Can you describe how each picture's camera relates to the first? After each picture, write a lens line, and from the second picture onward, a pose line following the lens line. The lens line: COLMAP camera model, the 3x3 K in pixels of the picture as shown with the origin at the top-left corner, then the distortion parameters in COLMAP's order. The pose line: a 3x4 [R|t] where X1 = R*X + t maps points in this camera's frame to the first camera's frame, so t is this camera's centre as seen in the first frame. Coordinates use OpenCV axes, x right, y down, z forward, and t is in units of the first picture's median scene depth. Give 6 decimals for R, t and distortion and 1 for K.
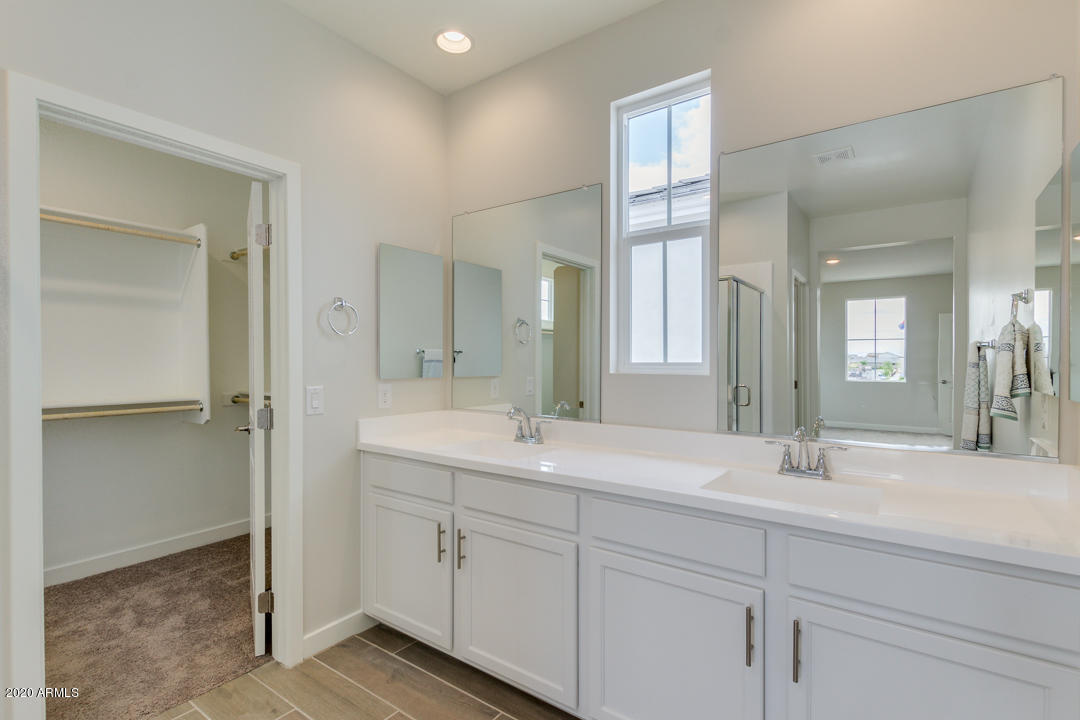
lens RADIAL K [[503.1, 0, 543.8], [0, 503.1, 360.9], [0, 0, 1]] dist [0.004428, -0.000884]
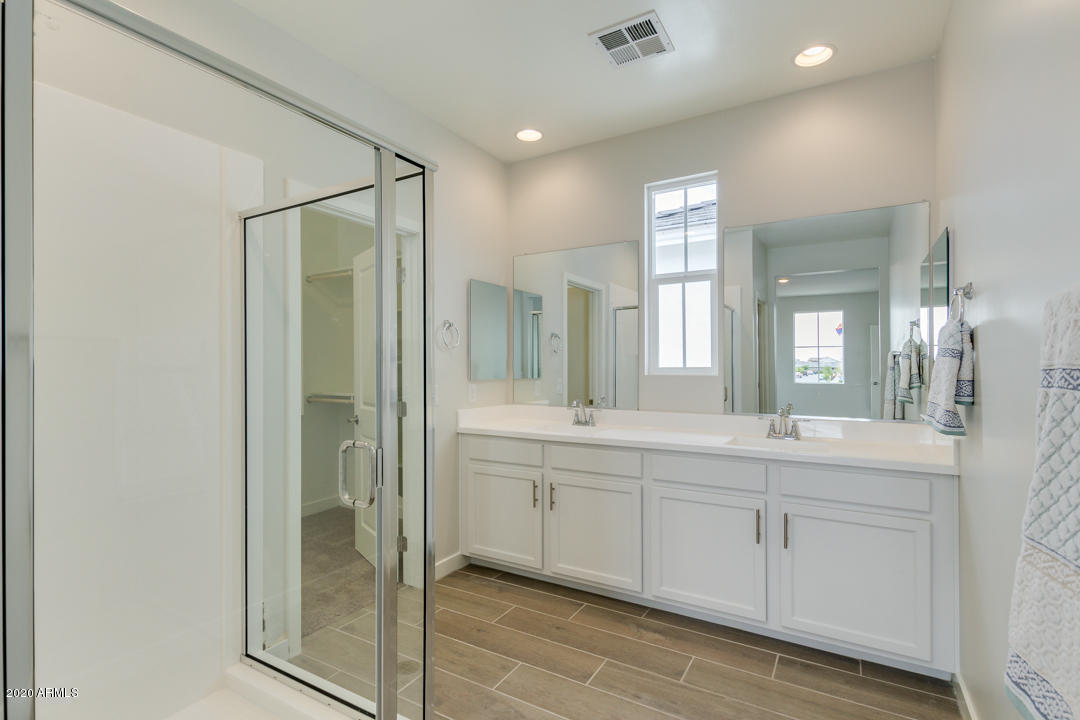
lens RADIAL K [[503.1, 0, 536.4], [0, 503.1, 363.4], [0, 0, 1]] dist [0.004428, -0.000884]
pose [[0.997157, -0.003274, 0.075280, -0.284022], [0.003735, 0.999975, -0.005990, -0.000213], [-0.075259, 0.006254, 0.997144, -0.393867]]
